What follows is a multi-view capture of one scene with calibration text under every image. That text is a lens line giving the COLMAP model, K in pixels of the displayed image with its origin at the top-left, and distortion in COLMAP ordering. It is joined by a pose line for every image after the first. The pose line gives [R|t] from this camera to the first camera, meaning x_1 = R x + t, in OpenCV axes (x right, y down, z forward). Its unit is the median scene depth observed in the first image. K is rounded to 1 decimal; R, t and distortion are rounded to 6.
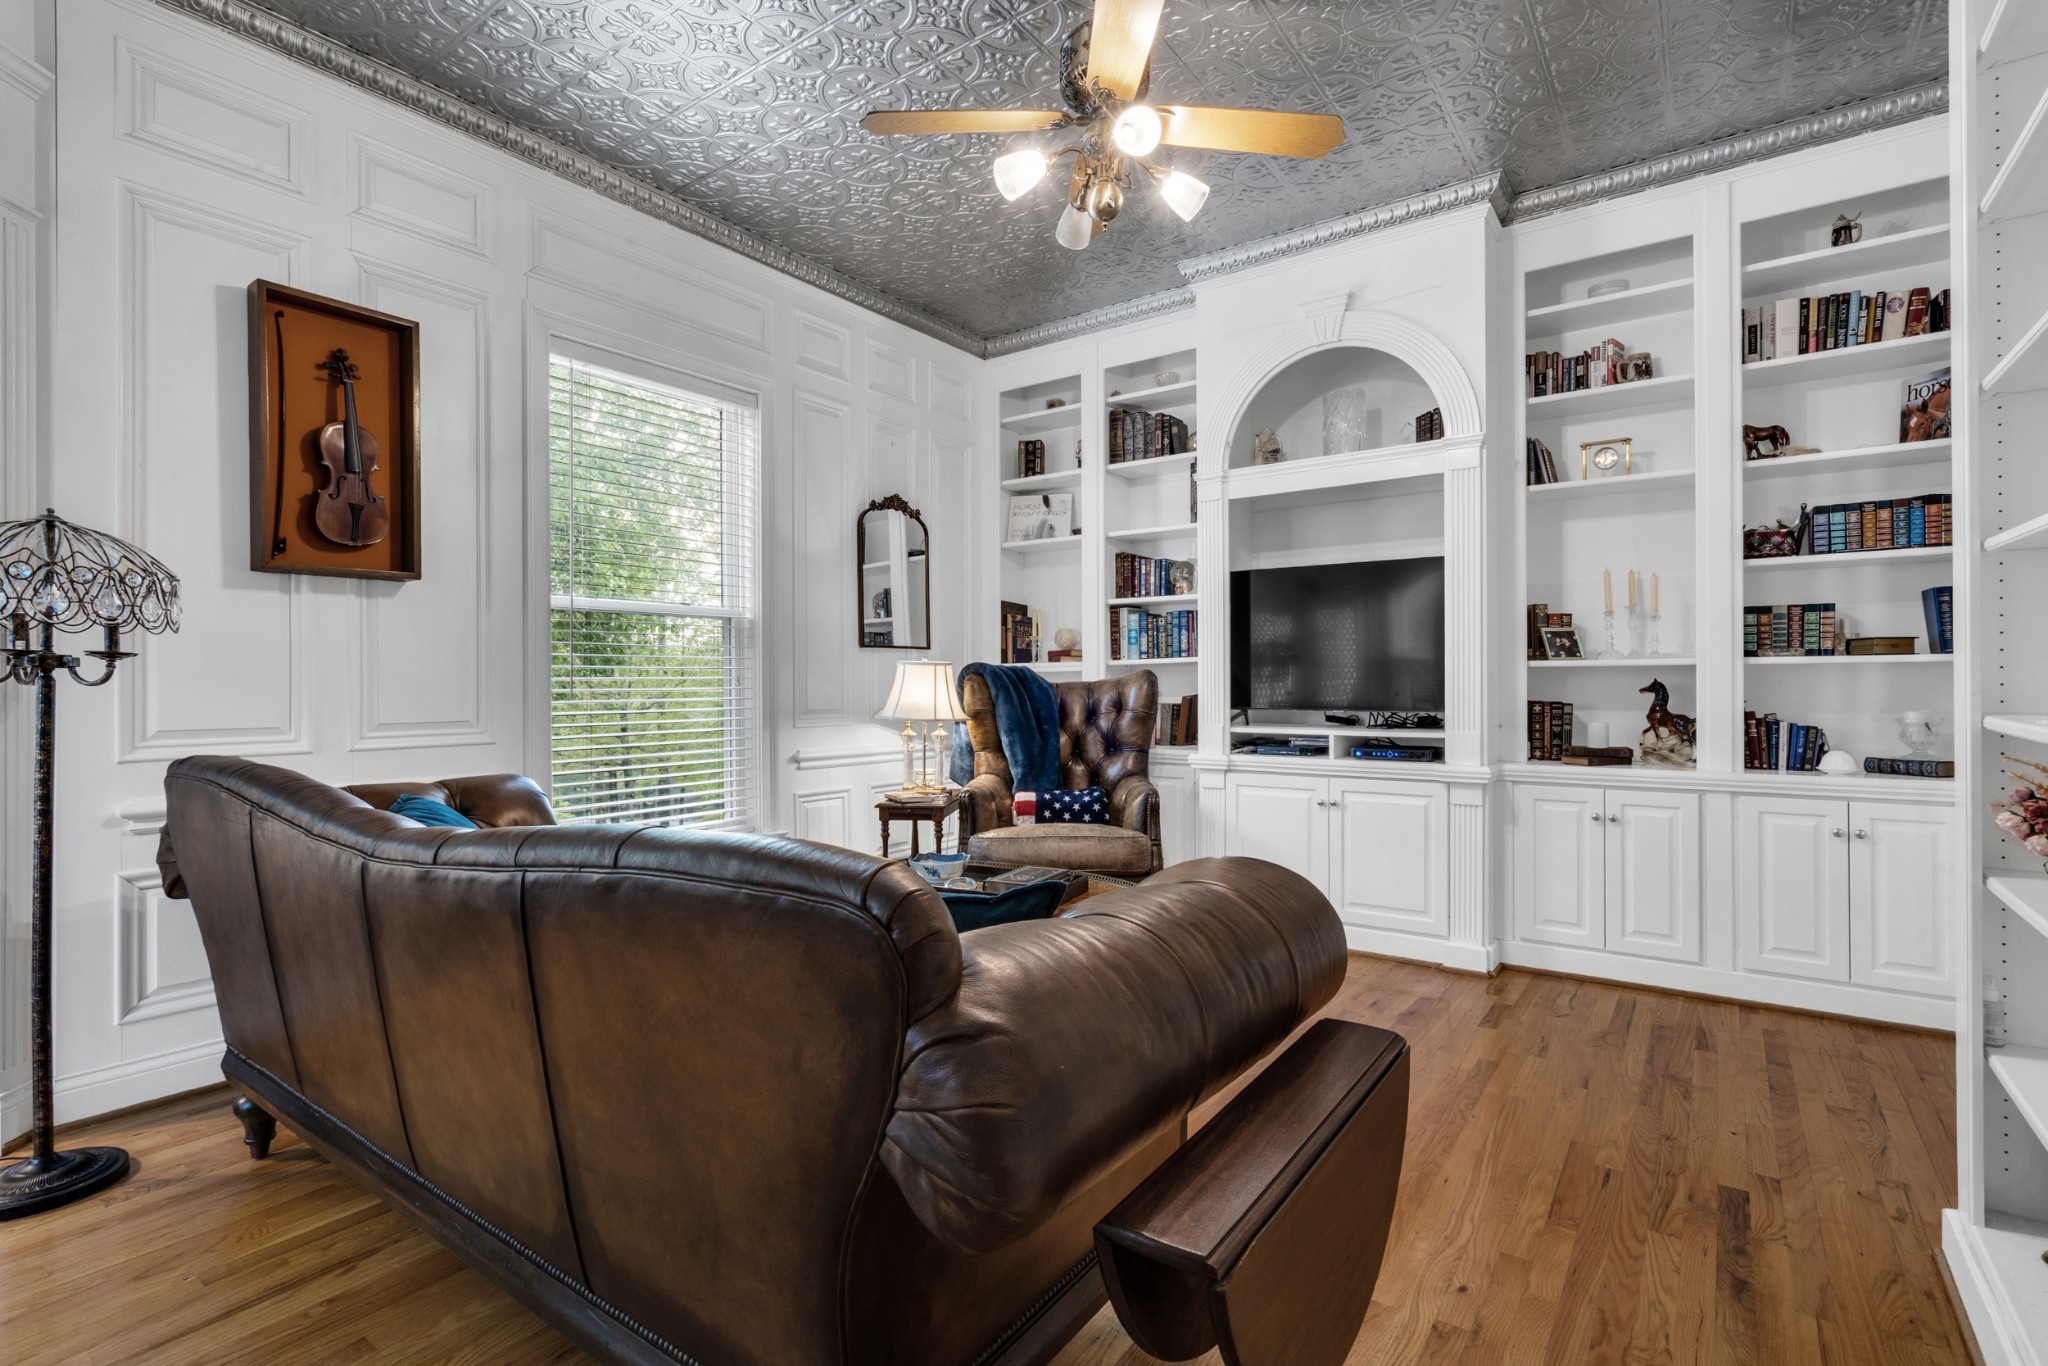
lens RADIAL K [[961.5, 0, 1018.9], [0, 961.5, 683.6], [0, 0, 1]] dist [0.002089, 0.000513]
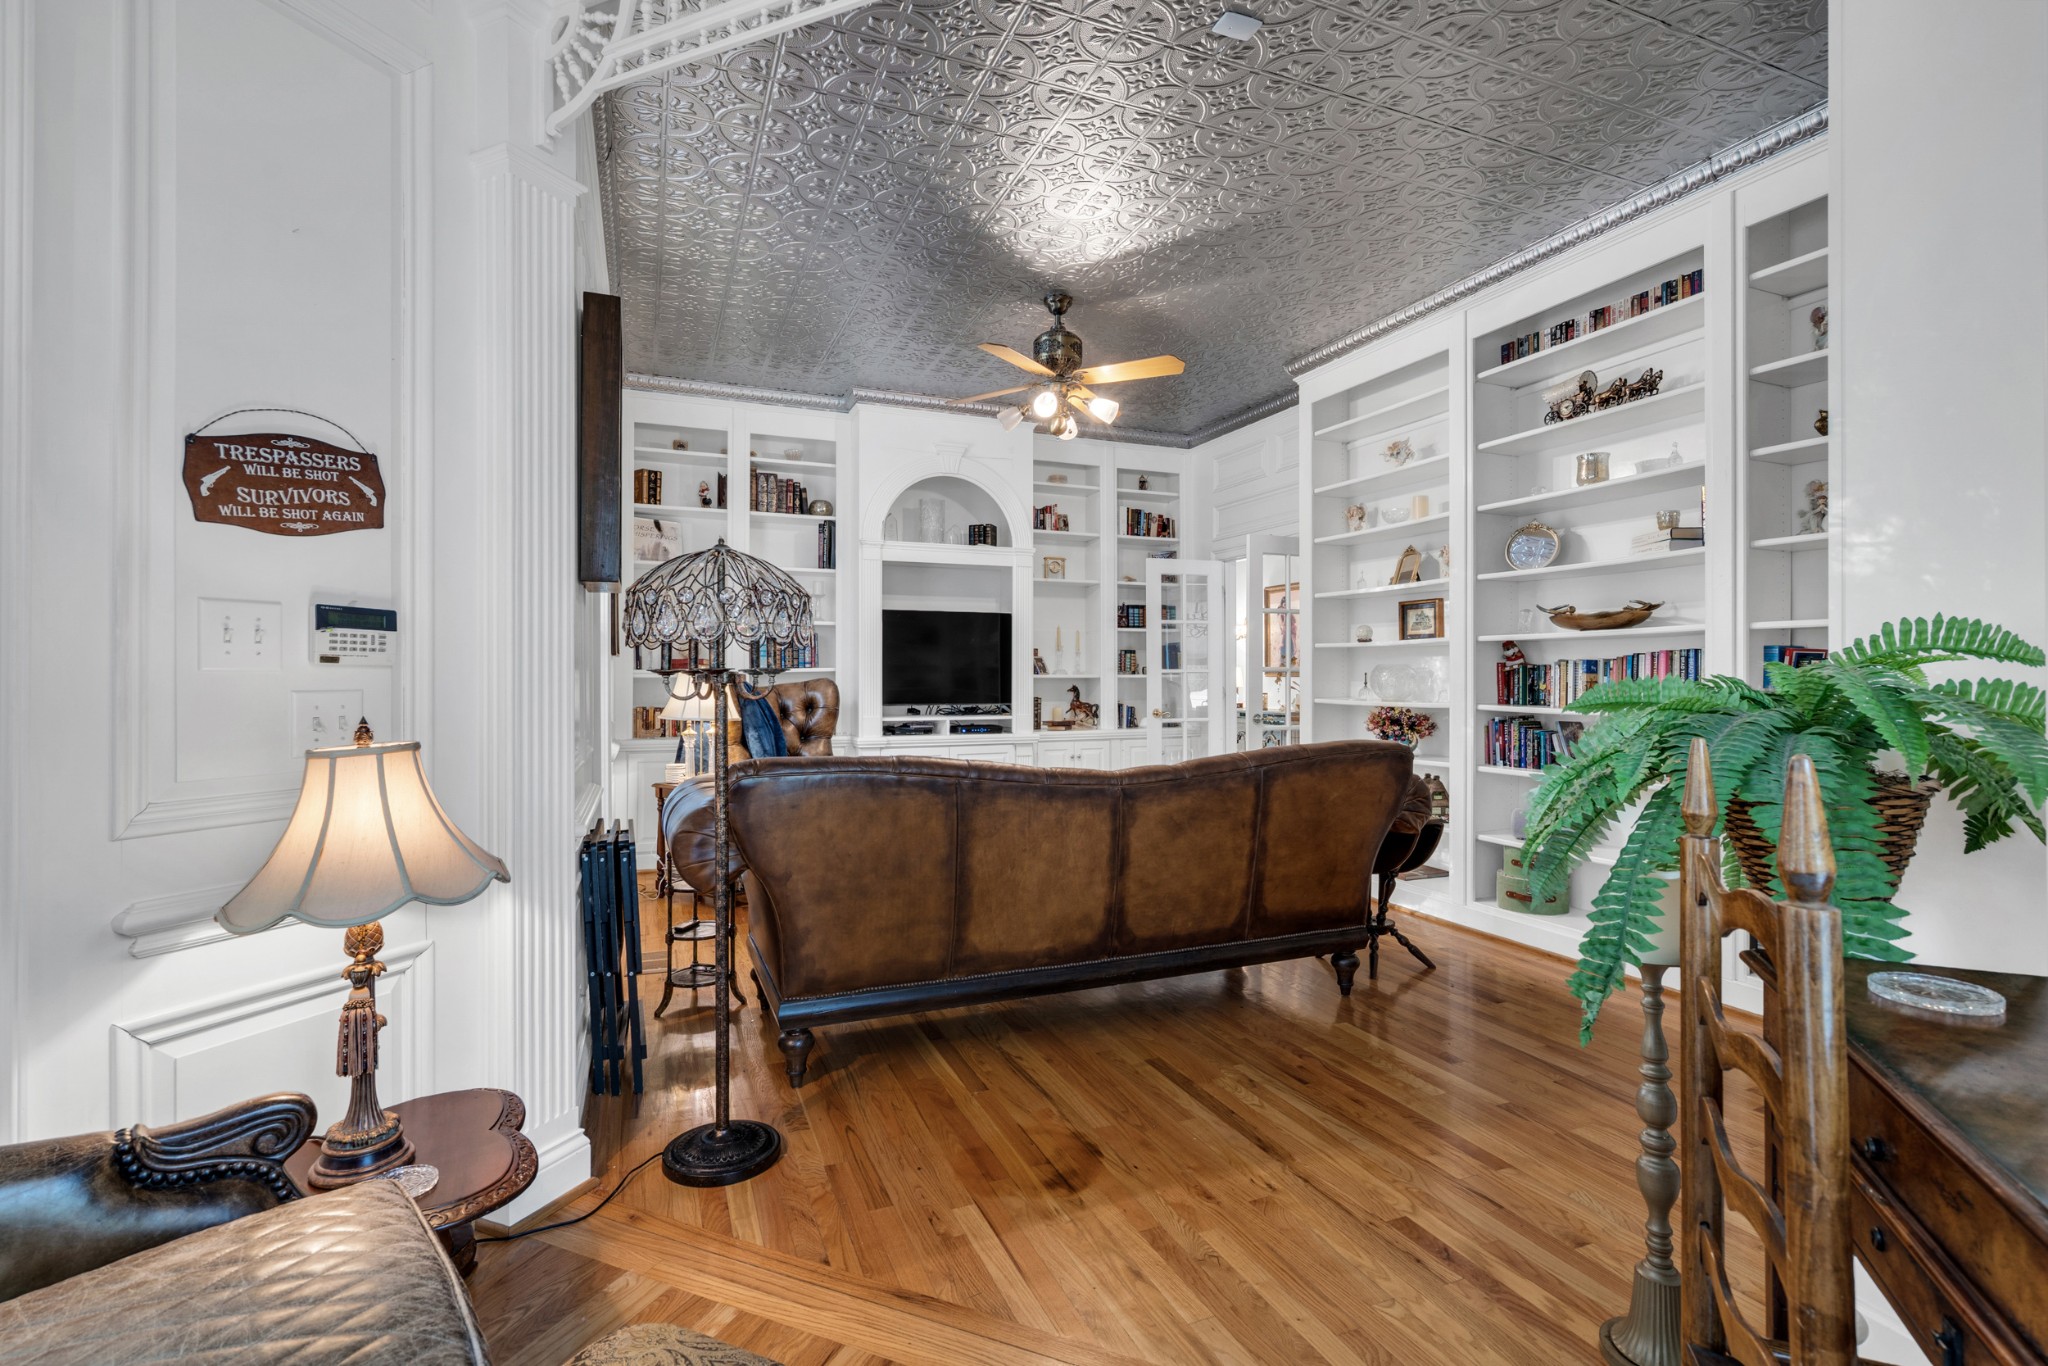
lens RADIAL K [[961.5, 0, 1018.8], [0, 961.5, 677.4], [0, 0, 1]] dist [0.002089, 0.000513]
pose [[0.523817, 0.003978, 0.851821, -1.045993], [-0.000801, 0.999991, -0.004178, -0.012029], [-0.851830, 0.001507, 0.523816, 0.077419]]
